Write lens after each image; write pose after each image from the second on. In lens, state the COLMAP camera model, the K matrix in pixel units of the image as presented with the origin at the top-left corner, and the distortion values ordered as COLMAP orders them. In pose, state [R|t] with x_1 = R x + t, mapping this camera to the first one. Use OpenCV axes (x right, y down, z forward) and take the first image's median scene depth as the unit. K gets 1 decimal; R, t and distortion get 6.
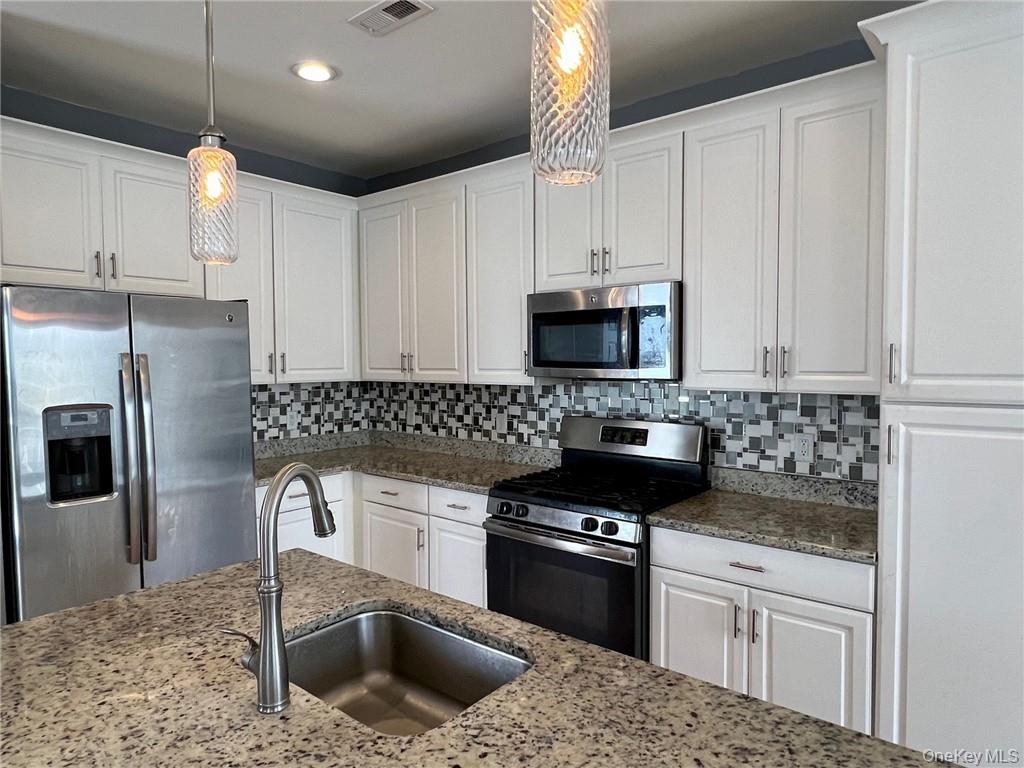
lens RADIAL K [[637.0, 0, 504.9], [0, 637.0, 386.3], [0, 0, 1]] dist [-0.002097, 0.001795]
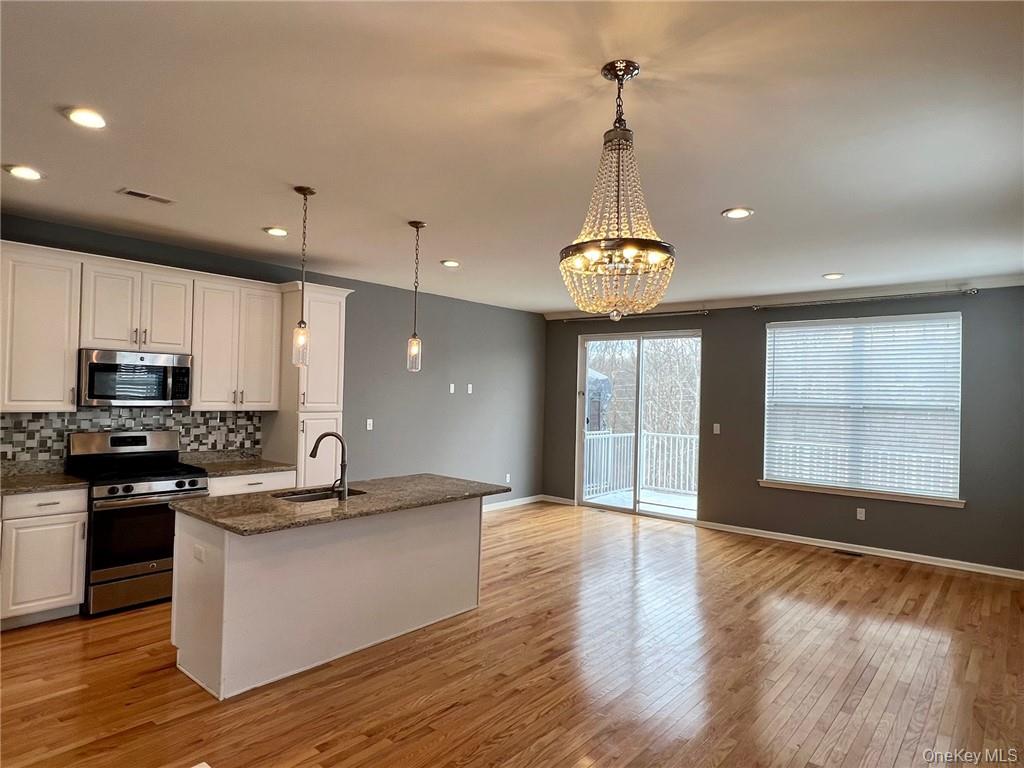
lens RADIAL K [[610.3, 0, 508.6], [0, 610.3, 385.0], [0, 0, 1]] dist [0.002897, -0.002237]
pose [[0.006918, 0.019179, 0.999792, -1.460465], [0.019968, 0.999614, -0.019314, -0.017096], [-0.999777, 0.020098, 0.006532, 0.020768]]
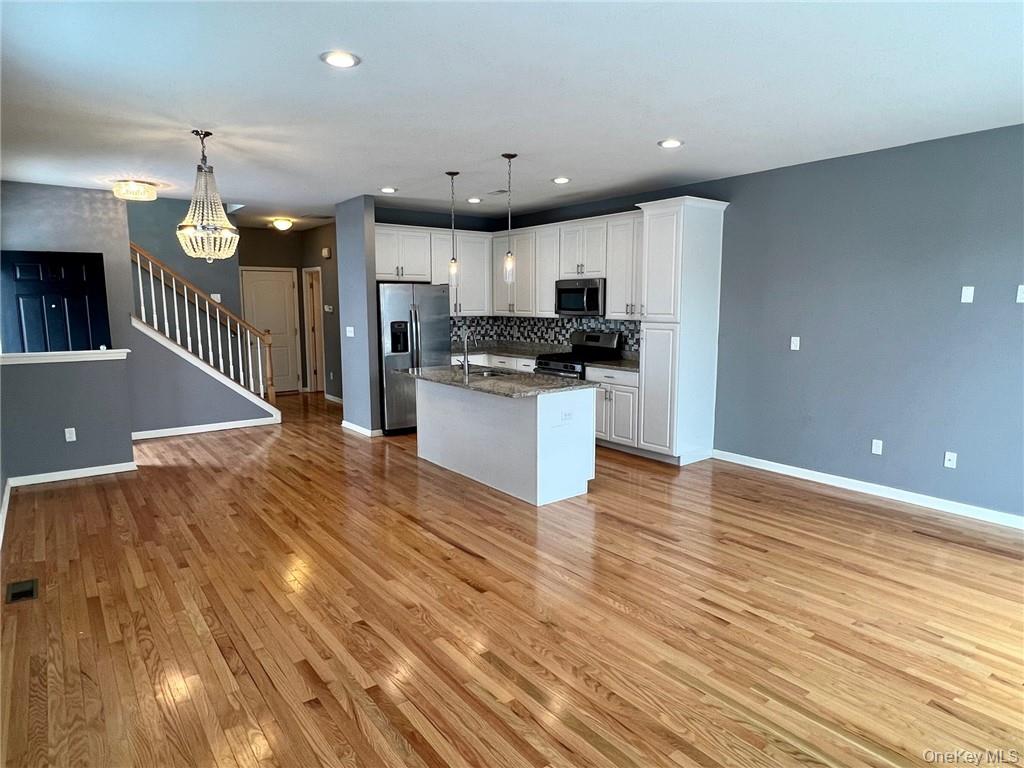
lens RADIAL K [[610.3, 0, 509.4], [0, 610.3, 388.5], [0, 0, 1]] dist [0.002897, -0.002237]
pose [[0.974765, 0.037410, -0.220075, 0.429725], [-0.015642, 0.994881, 0.099833, 0.041847], [0.222683, -0.093871, 0.970361, -1.493311]]
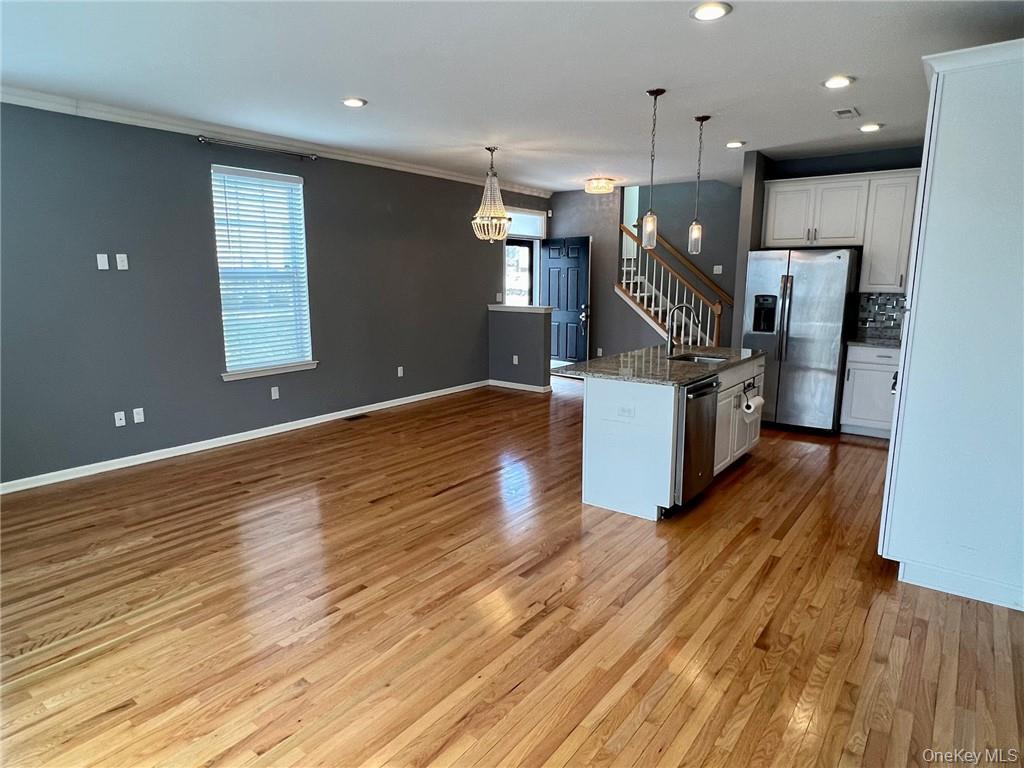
lens RADIAL K [[610.3, 0, 501.9], [0, 610.3, 385.5], [0, 0, 1]] dist [0.002897, -0.002237]
pose [[0.032671, 0.184917, -0.982211, 1.544975], [-0.047422, 0.981916, 0.183284, -0.011524], [0.998341, 0.040591, 0.040849, -0.149205]]
